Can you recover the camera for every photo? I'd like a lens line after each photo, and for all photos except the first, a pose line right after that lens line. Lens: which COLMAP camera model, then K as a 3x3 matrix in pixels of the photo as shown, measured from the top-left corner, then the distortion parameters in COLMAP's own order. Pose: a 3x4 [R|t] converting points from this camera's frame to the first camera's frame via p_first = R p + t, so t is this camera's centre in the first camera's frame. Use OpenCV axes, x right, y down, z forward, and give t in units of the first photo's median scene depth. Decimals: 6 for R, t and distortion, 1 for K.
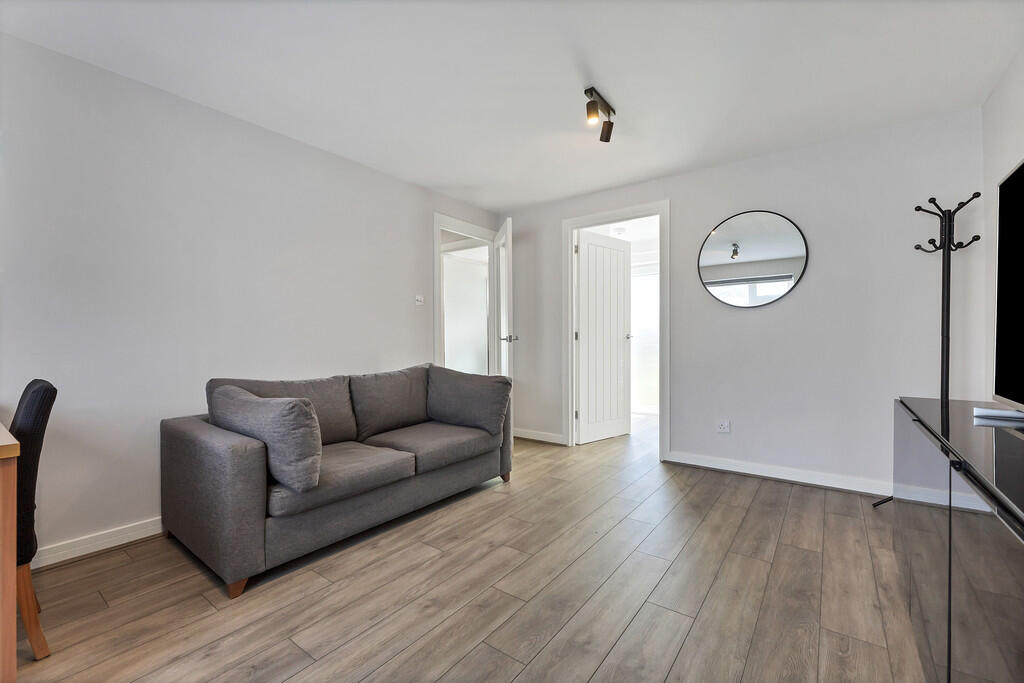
lens RADIAL K [[425.5, 0, 509.7], [0, 425.5, 344.2], [0, 0, 1]] dist [-0.000376, -0.000175]
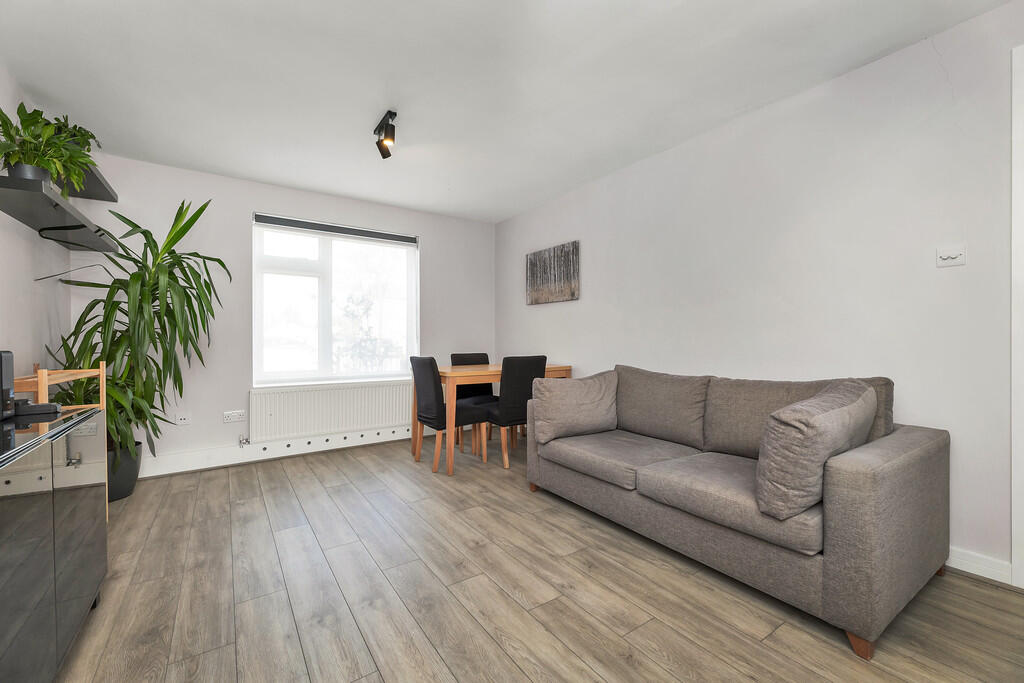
lens RADIAL K [[425.5, 0, 510.2], [0, 425.5, 340.3], [0, 0, 1]] dist [-0.000376, -0.000175]
pose [[-0.326617, 0.009939, -0.945104, 0.810810], [0.001255, 0.999948, 0.010082, -0.017163], [0.945156, 0.002106, -0.326613, 1.228678]]
